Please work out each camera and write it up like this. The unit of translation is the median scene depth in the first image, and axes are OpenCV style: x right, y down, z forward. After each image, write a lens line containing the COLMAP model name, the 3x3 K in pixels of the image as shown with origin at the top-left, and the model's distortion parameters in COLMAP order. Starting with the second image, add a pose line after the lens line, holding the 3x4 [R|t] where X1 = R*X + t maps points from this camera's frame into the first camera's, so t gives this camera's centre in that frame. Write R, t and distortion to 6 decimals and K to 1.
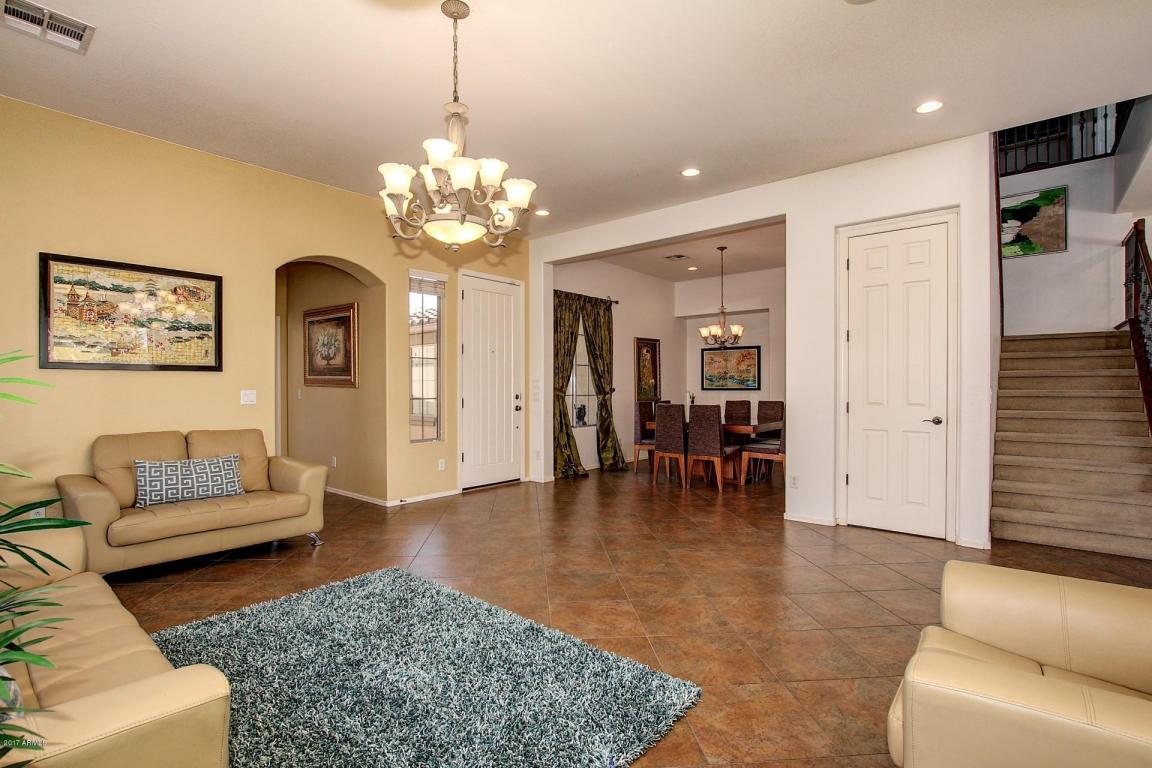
lens RADIAL K [[545.2, 0, 565.9], [0, 545.2, 388.6], [0, 0, 1]] dist [-0.029029, 0.002984]
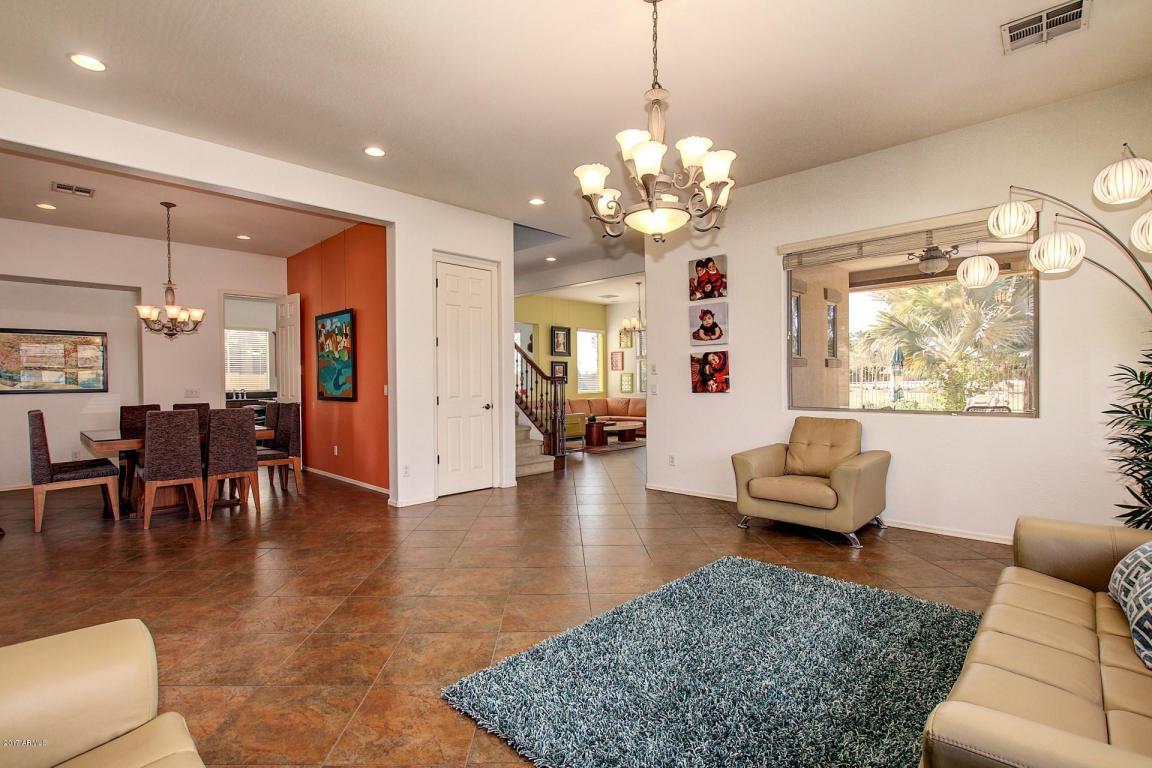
lens RADIAL K [[545.2, 0, 568.3], [0, 545.2, 380.6], [0, 0, 1]] dist [-0.029029, 0.002984]
pose [[0.062678, 0.002841, 0.998030, -0.780277], [0.011902, 0.999923, -0.003593, -0.001894], [-0.997963, 0.012104, 0.062639, 0.720891]]
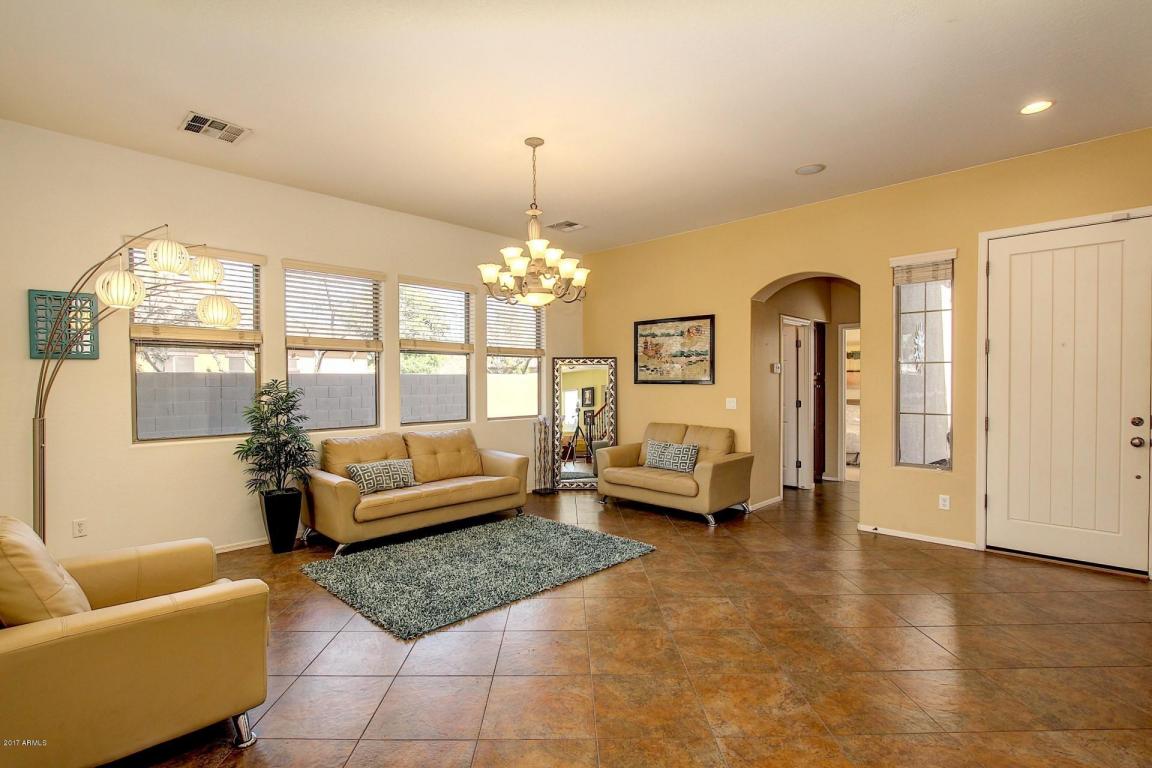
lens RADIAL K [[545.2, 0, 572.4], [0, 545.2, 388.7], [0, 0, 1]] dist [-0.029029, 0.002984]
pose [[-0.063141, 0.014447, -0.997900, 0.810844], [-0.000726, 0.999894, 0.014522, -0.042731], [0.998004, 0.001641, -0.063124, 0.778672]]
